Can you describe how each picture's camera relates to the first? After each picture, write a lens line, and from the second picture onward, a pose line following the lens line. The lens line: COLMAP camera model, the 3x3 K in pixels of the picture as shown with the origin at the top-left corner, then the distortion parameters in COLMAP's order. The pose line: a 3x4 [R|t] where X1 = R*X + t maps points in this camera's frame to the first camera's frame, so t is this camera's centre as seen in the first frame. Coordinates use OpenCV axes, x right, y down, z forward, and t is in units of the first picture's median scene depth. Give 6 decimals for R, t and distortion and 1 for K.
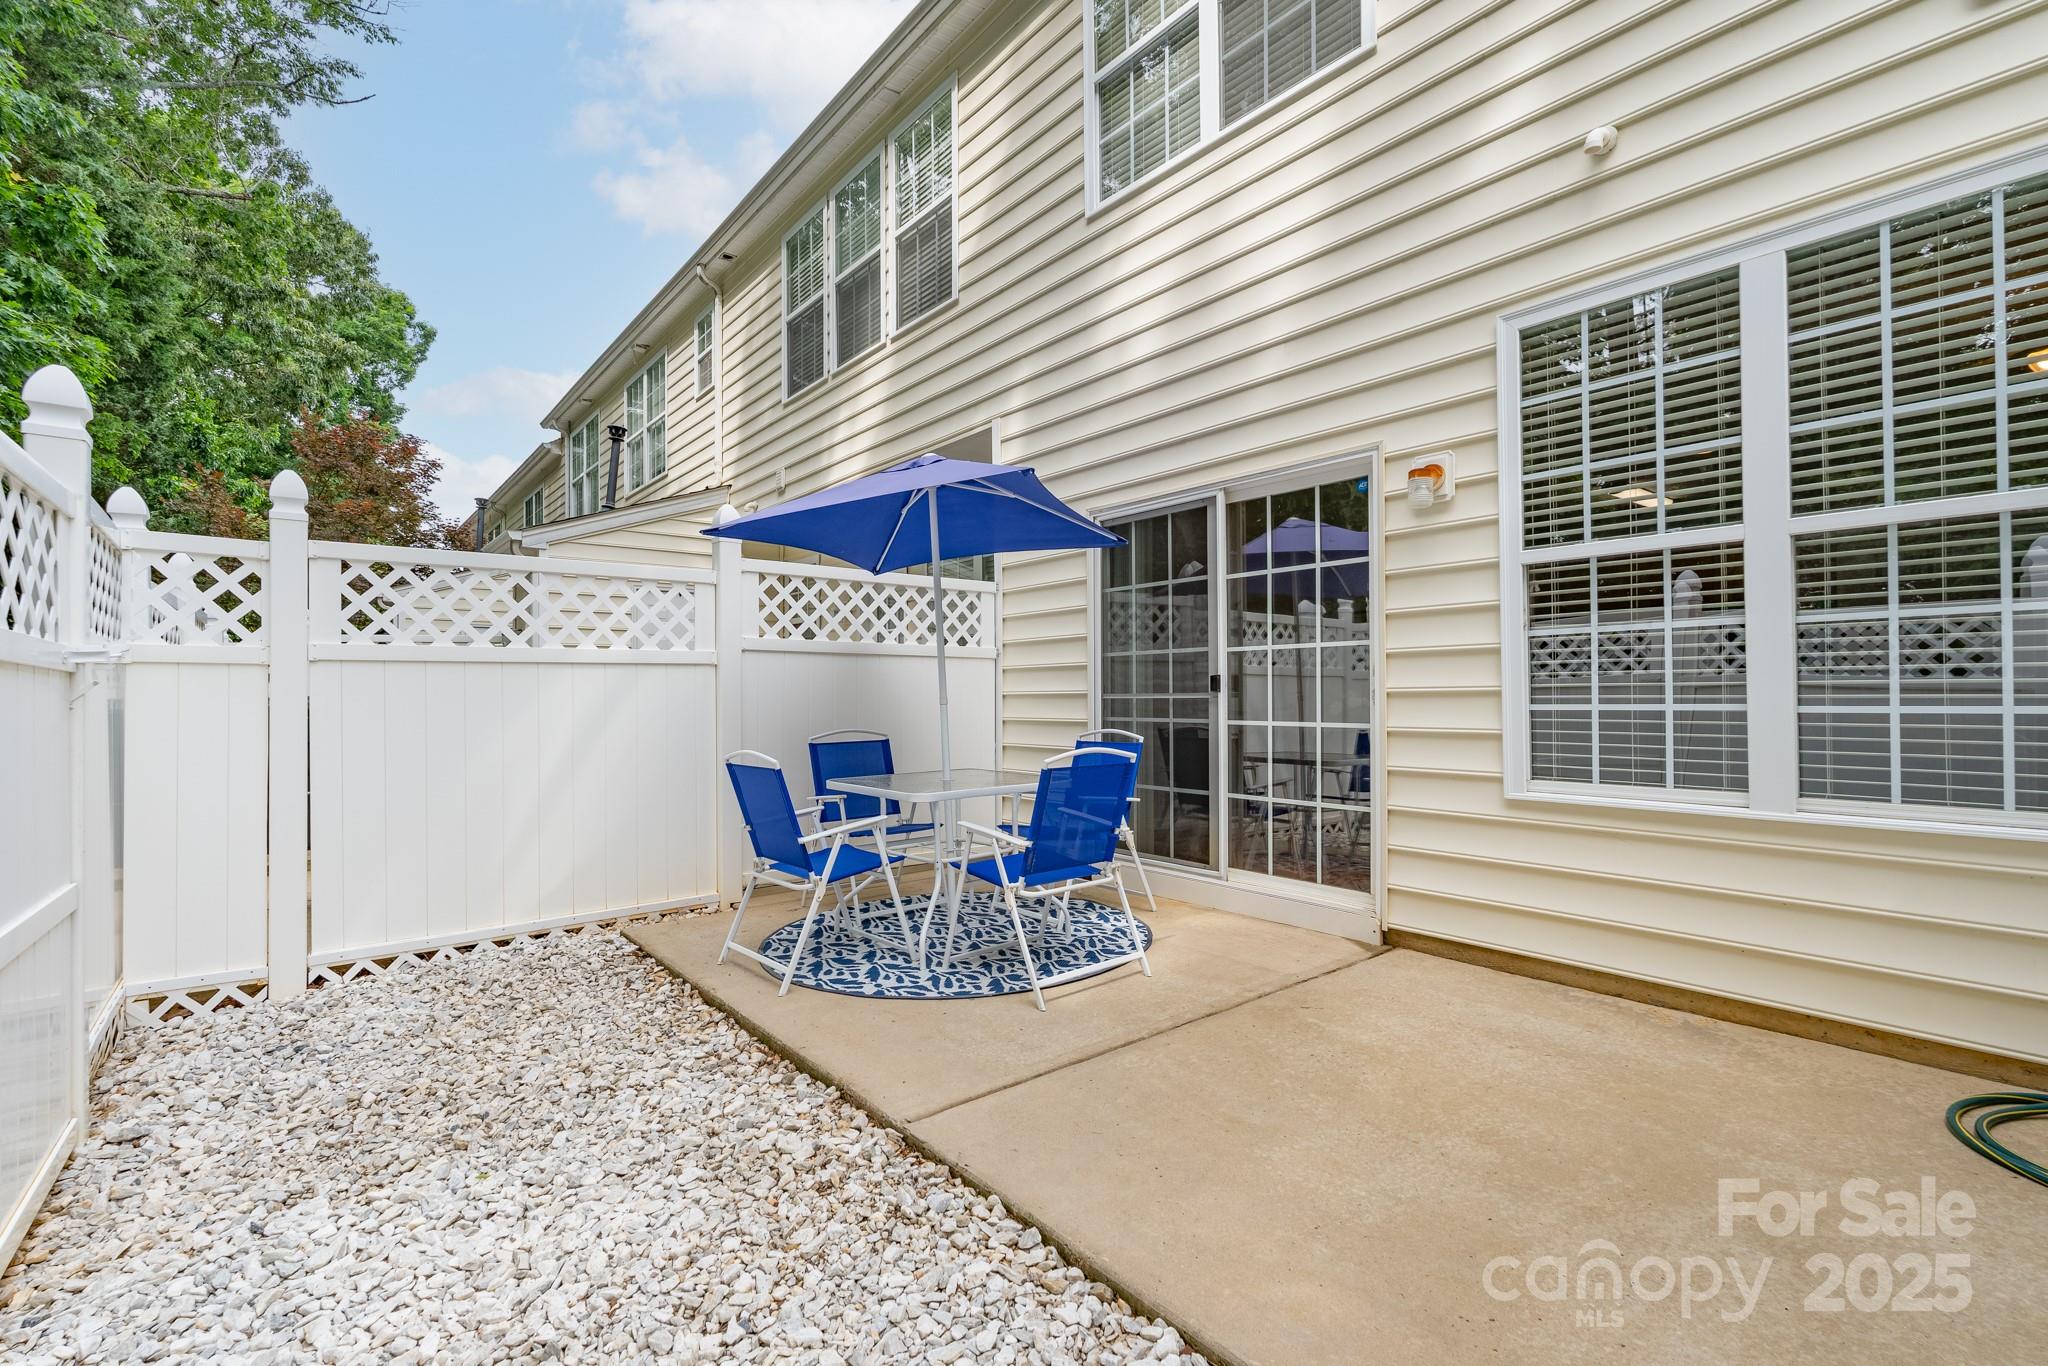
lens RADIAL K [[918.4, 0, 1027.7], [0, 918.4, 687.0], [0, 0, 1]] dist [-0.004415, 0.000241]
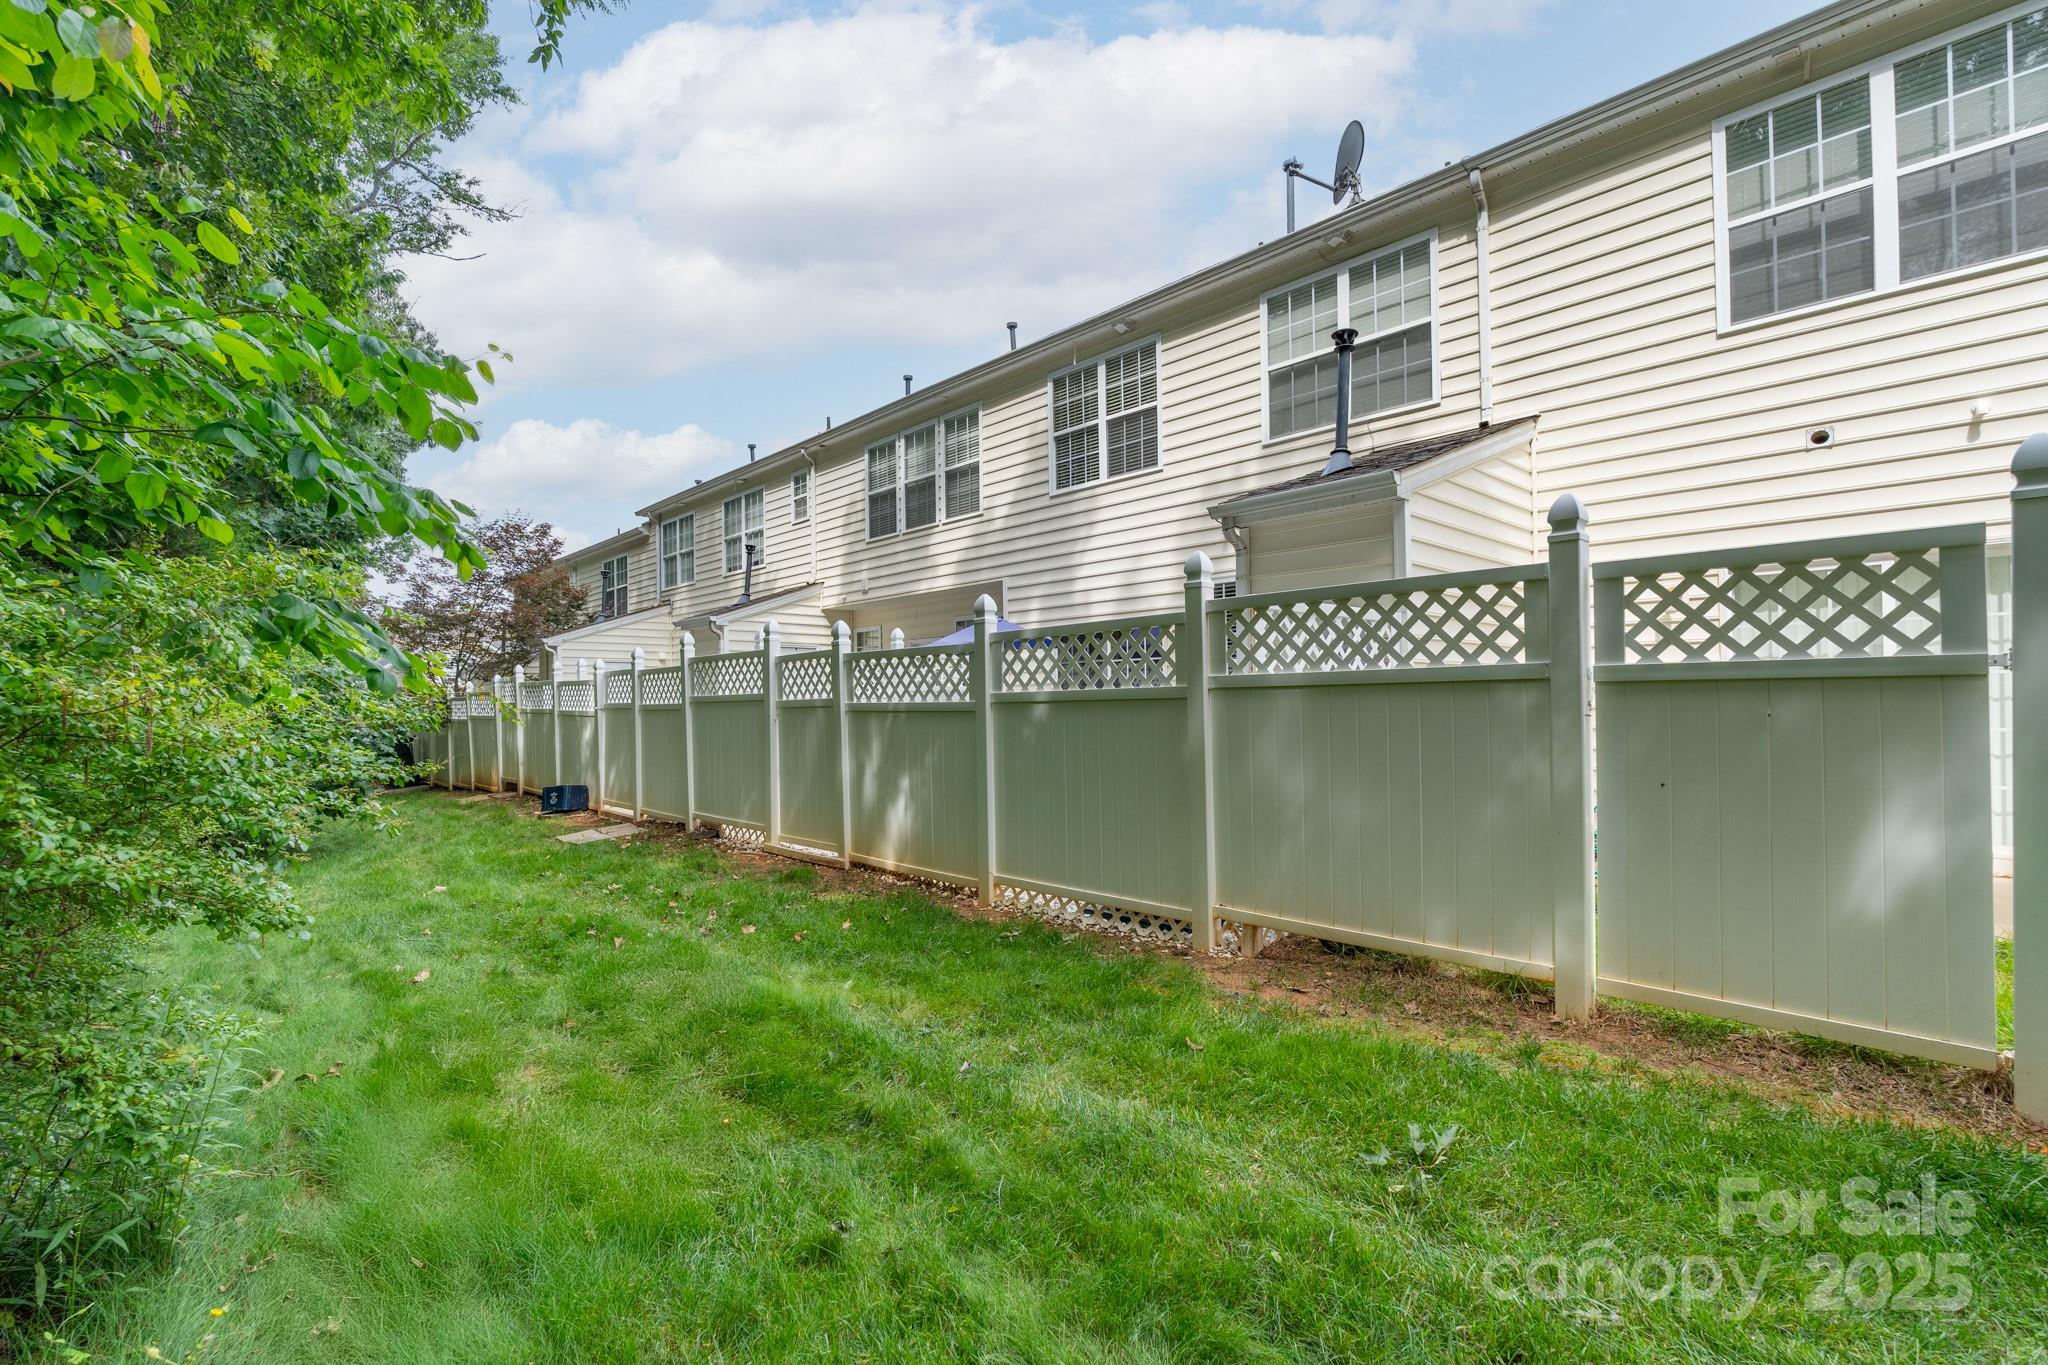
lens RADIAL K [[918.4, 0, 1023.8], [0, 918.4, 690.3], [0, 0, 1]] dist [-0.004415, 0.000241]
pose [[0.996119, -0.006723, 0.087762, -0.106670], [0.006787, 0.999977, -0.000424, -0.020390], [-0.087757, 0.001018, 0.996141, -0.655967]]
